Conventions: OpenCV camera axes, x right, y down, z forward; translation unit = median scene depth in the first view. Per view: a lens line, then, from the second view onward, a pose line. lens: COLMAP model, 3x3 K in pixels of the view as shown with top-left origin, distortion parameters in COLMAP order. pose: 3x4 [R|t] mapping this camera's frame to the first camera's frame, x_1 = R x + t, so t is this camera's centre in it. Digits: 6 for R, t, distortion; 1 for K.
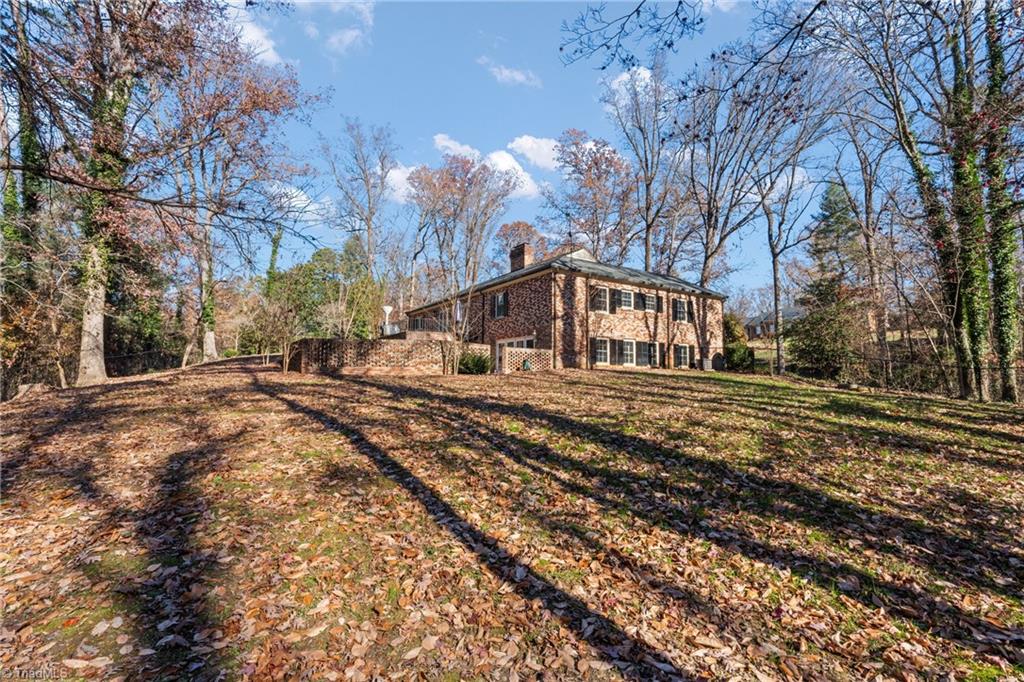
lens RADIAL K [[483.4, 0, 512.0], [0, 483.4, 341.0], [0, 0, 1]] dist [-0.000452, -0.000035]
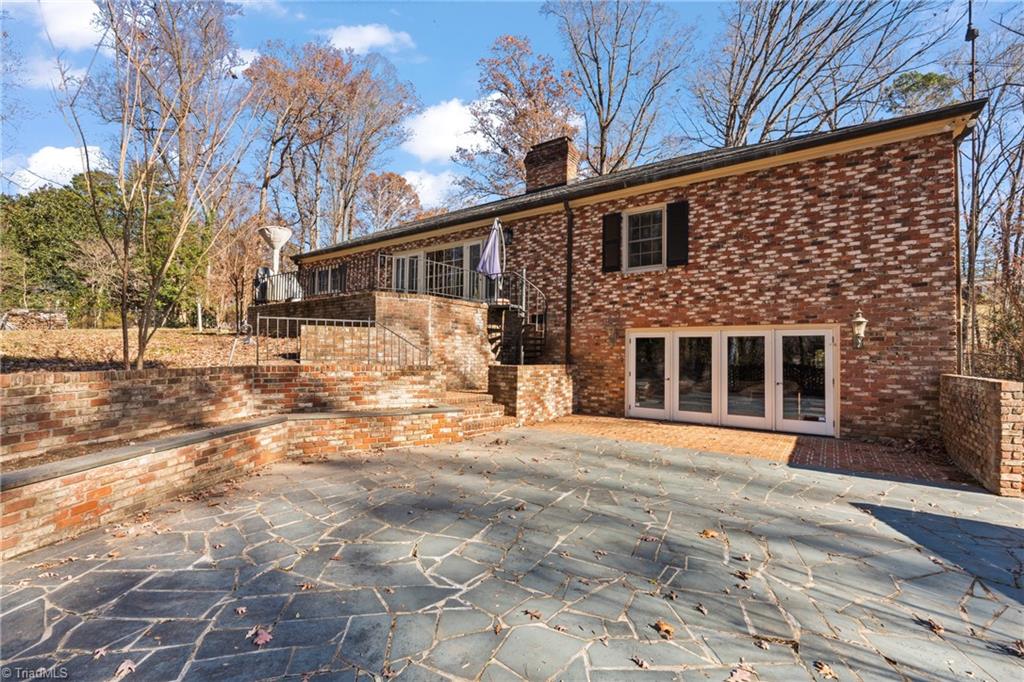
lens RADIAL K [[466.8, 0, 512.0], [0, 466.8, 341.0], [0, 0, 1]] dist [-0.010715, 0.000053]
pose [[0.935863, 0.019835, 0.351804, -0.191041], [-0.037818, 0.998301, 0.044319, -0.003312], [-0.350328, -0.054781, 0.935024, 0.517926]]
